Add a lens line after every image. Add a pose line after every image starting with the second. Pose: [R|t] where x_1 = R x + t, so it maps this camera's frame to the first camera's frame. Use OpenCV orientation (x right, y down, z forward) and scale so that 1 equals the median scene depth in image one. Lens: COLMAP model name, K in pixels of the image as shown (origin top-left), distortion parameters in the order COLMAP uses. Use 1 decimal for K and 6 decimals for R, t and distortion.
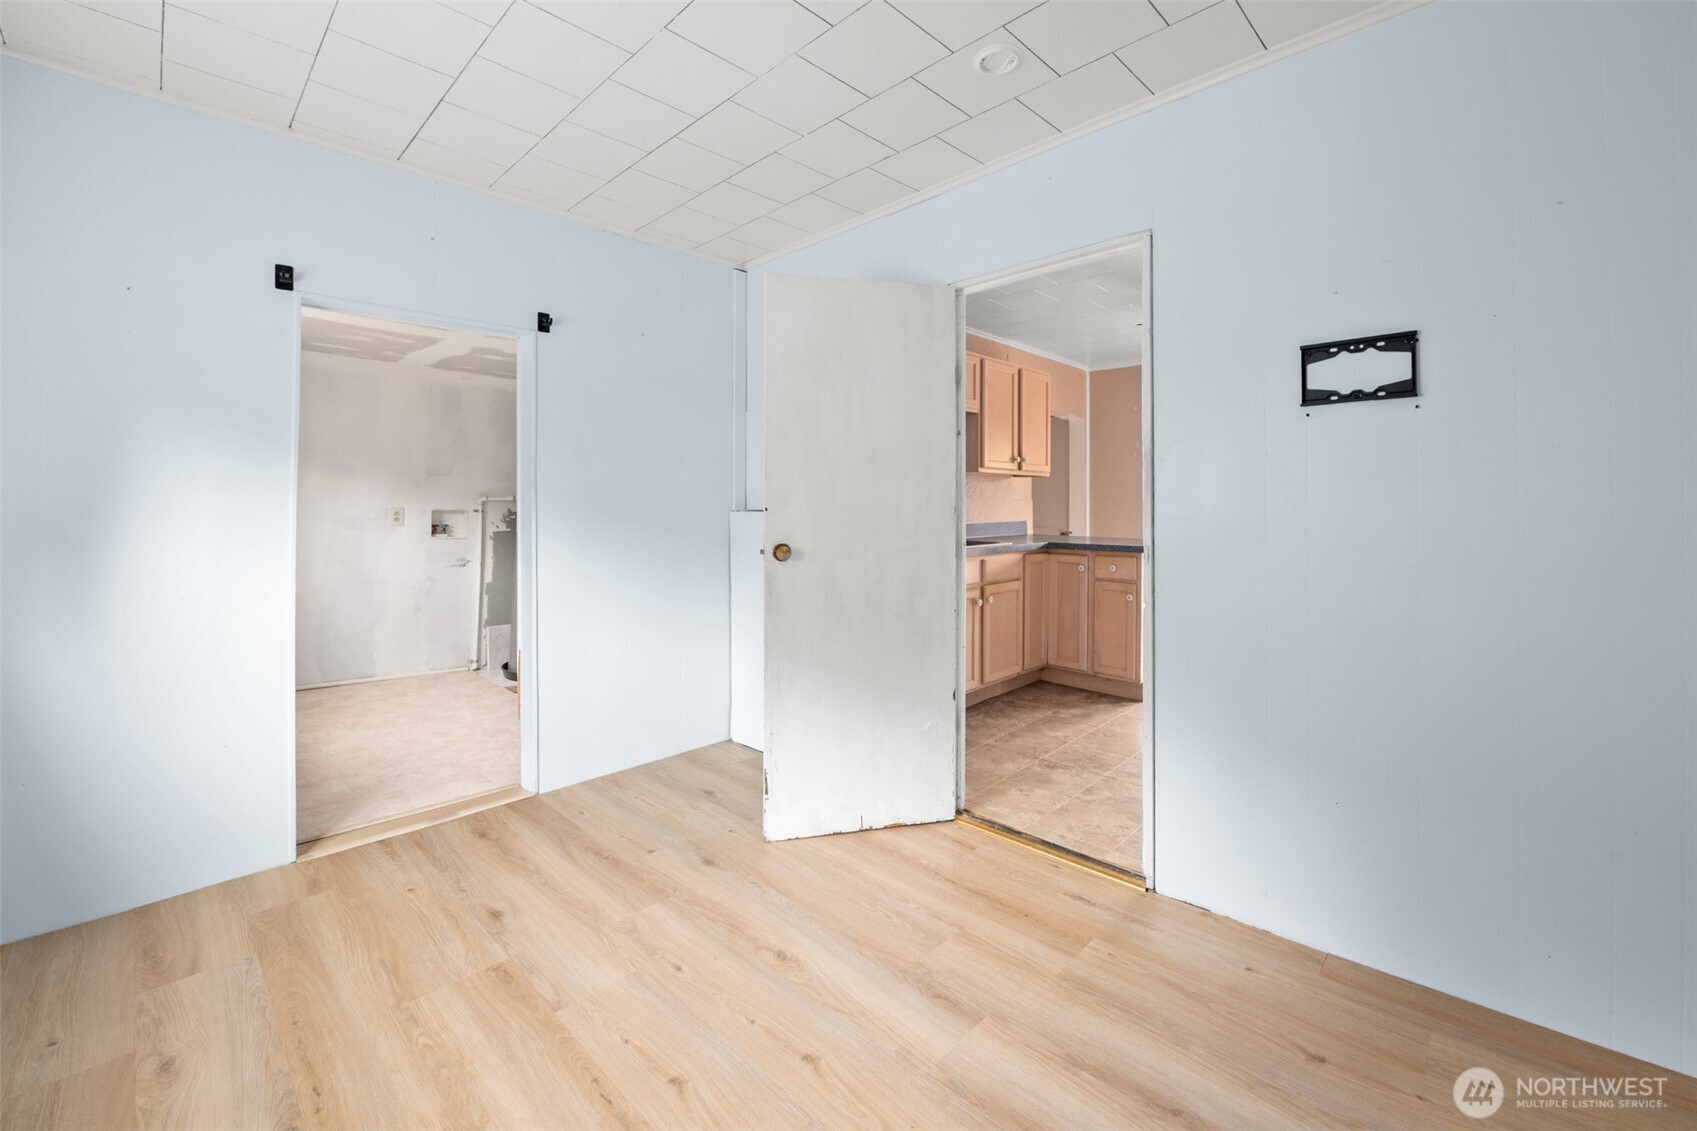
lens RADIAL K [[677.3, 0, 848.9], [0, 677.3, 514.3], [0, 0, 1]] dist [0.001722, -0.000538]
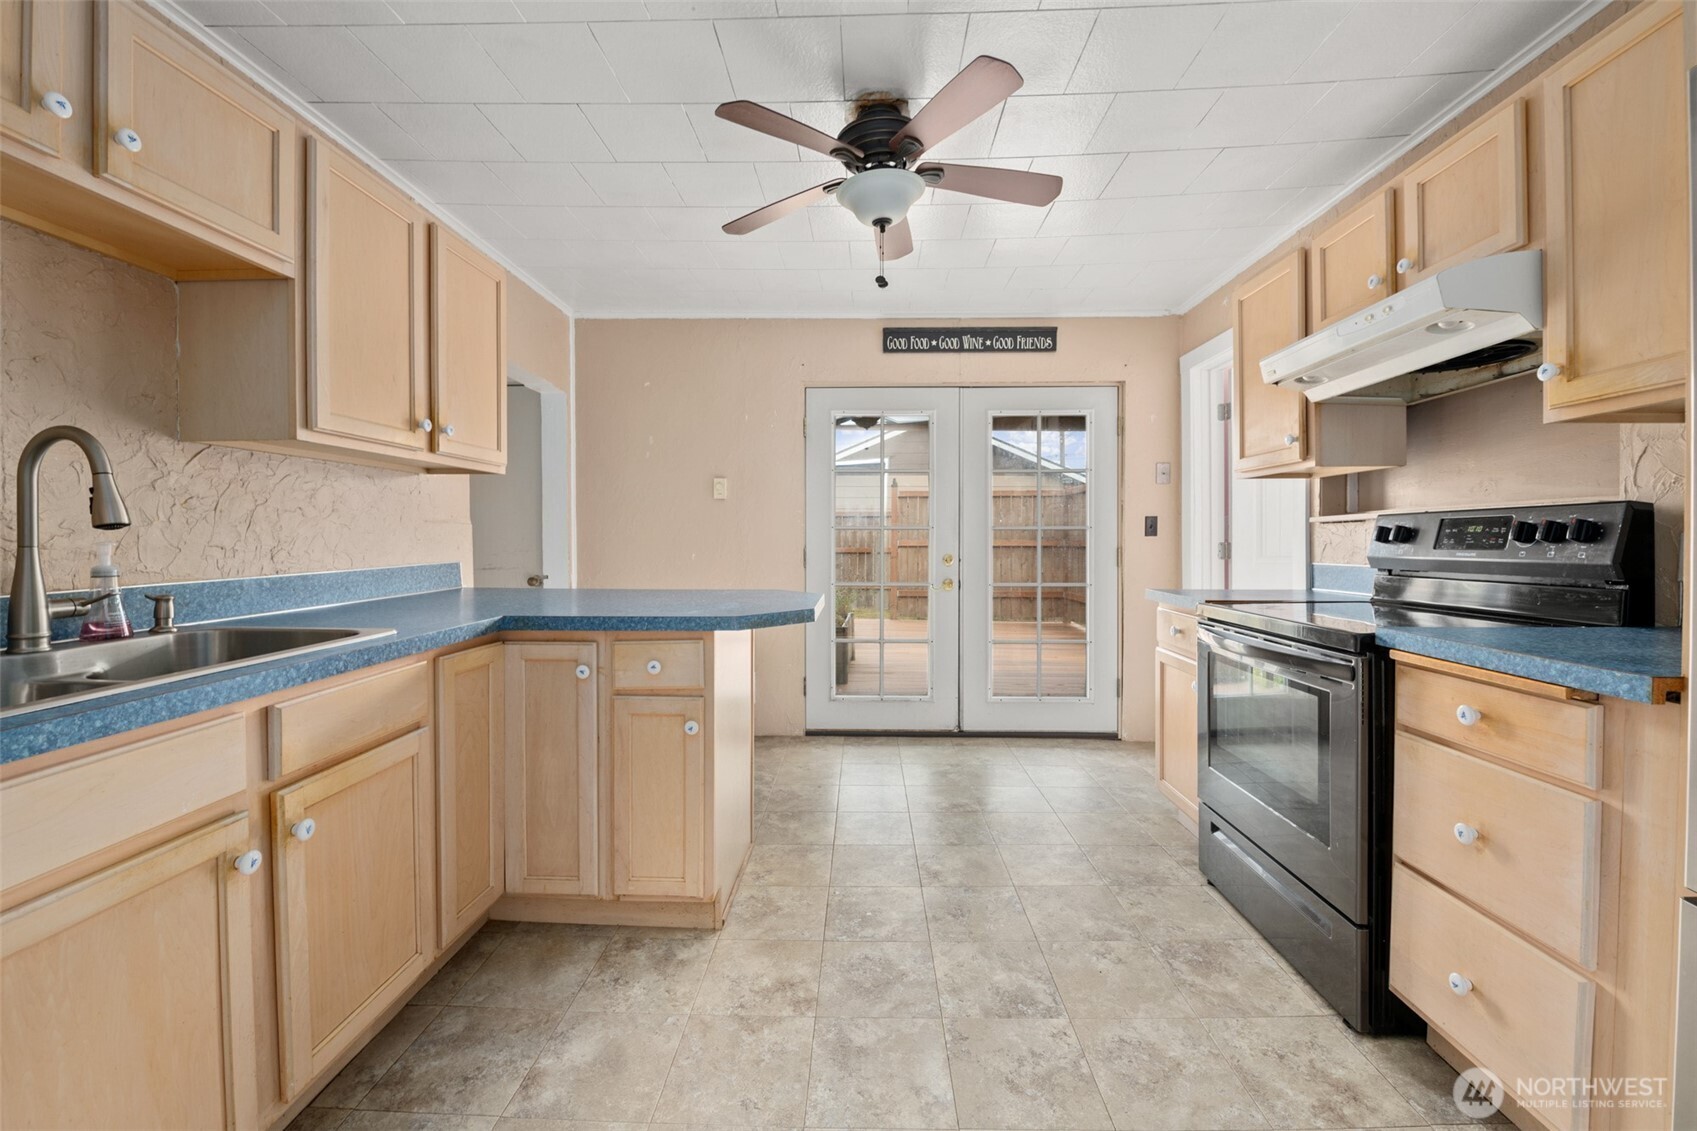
lens RADIAL K [[677.3, 0, 850.4], [0, 677.3, 542.0], [0, 0, 1]] dist [0.001722, -0.000538]
pose [[0.729276, -0.009426, 0.684154, 0.170830], [0.011028, 0.999937, 0.002022, -0.004506], [-0.684130, 0.006071, 0.729334, 0.566629]]
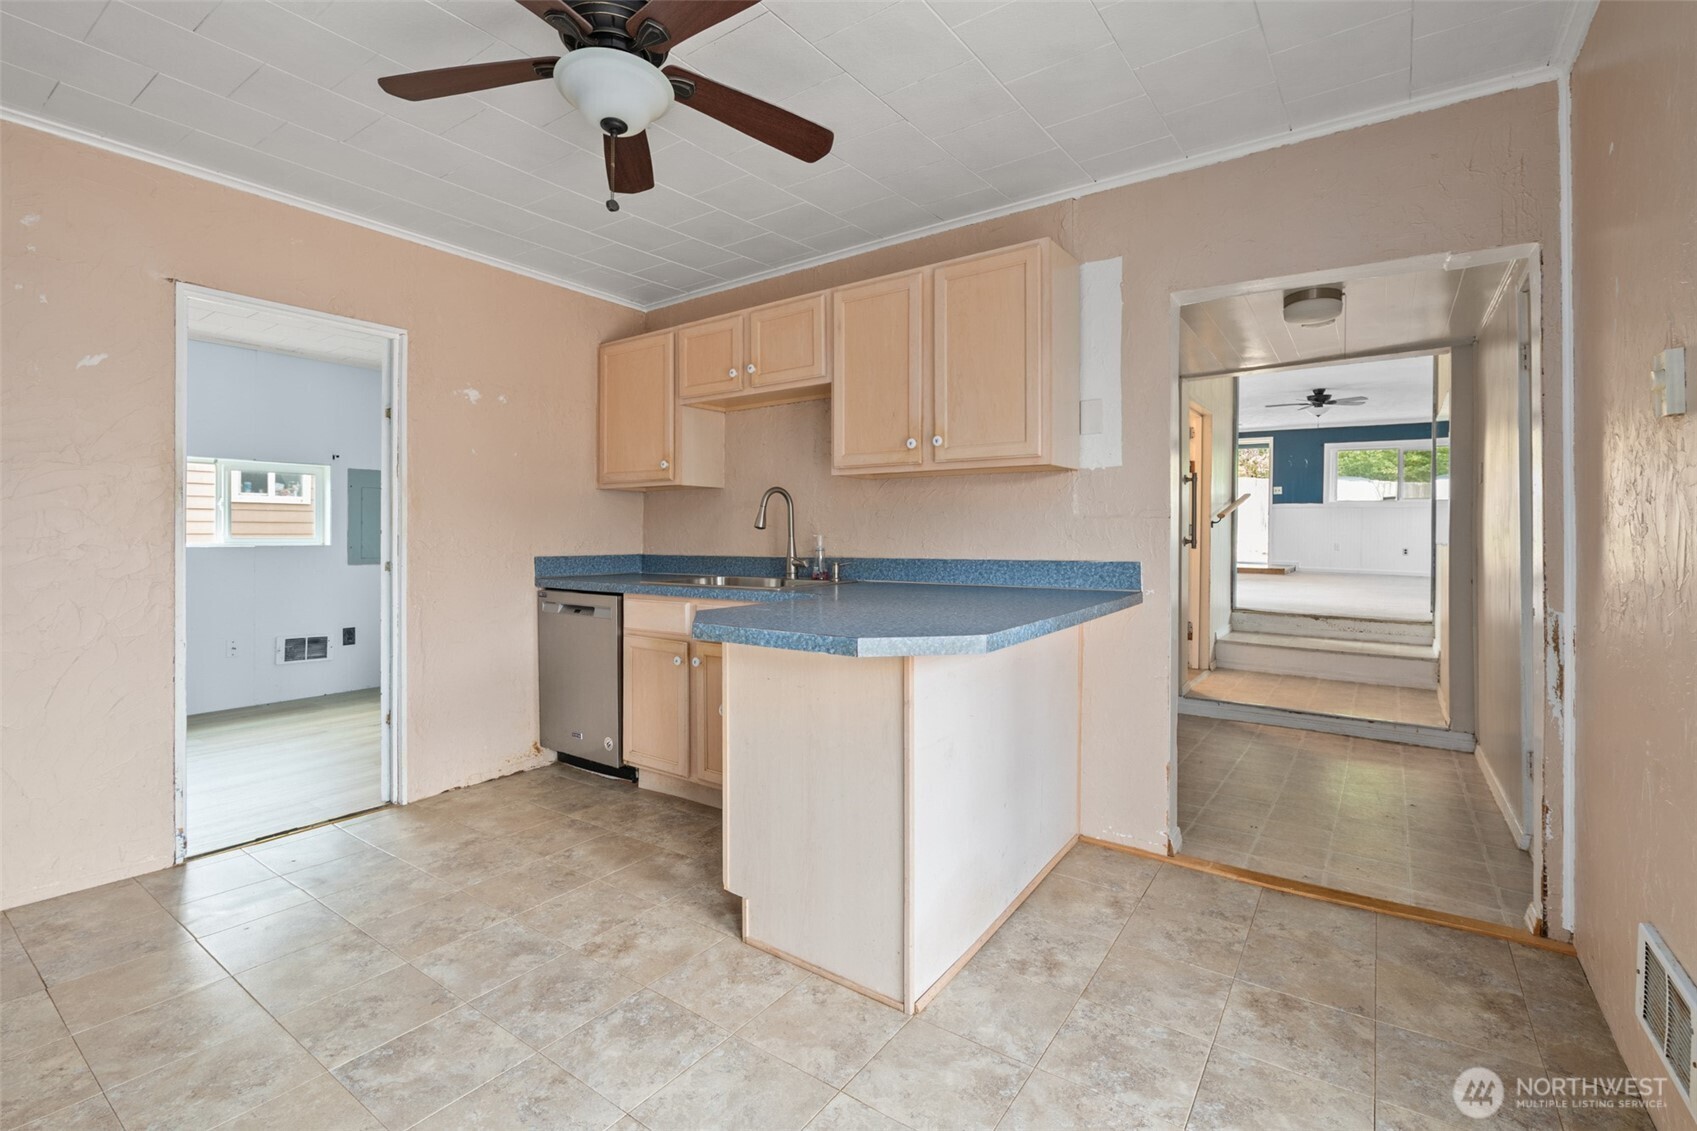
lens RADIAL K [[764.0, 0, 838.2], [0, 764.0, 532.9], [0, 0, 1]] dist [-0.002063, -0.000640]
pose [[0.152229, -0.000011, -0.988345, 0.963250], [-0.009906, 0.999950, -0.001537, -0.009269], [0.988296, 0.010025, 0.152221, 0.967394]]
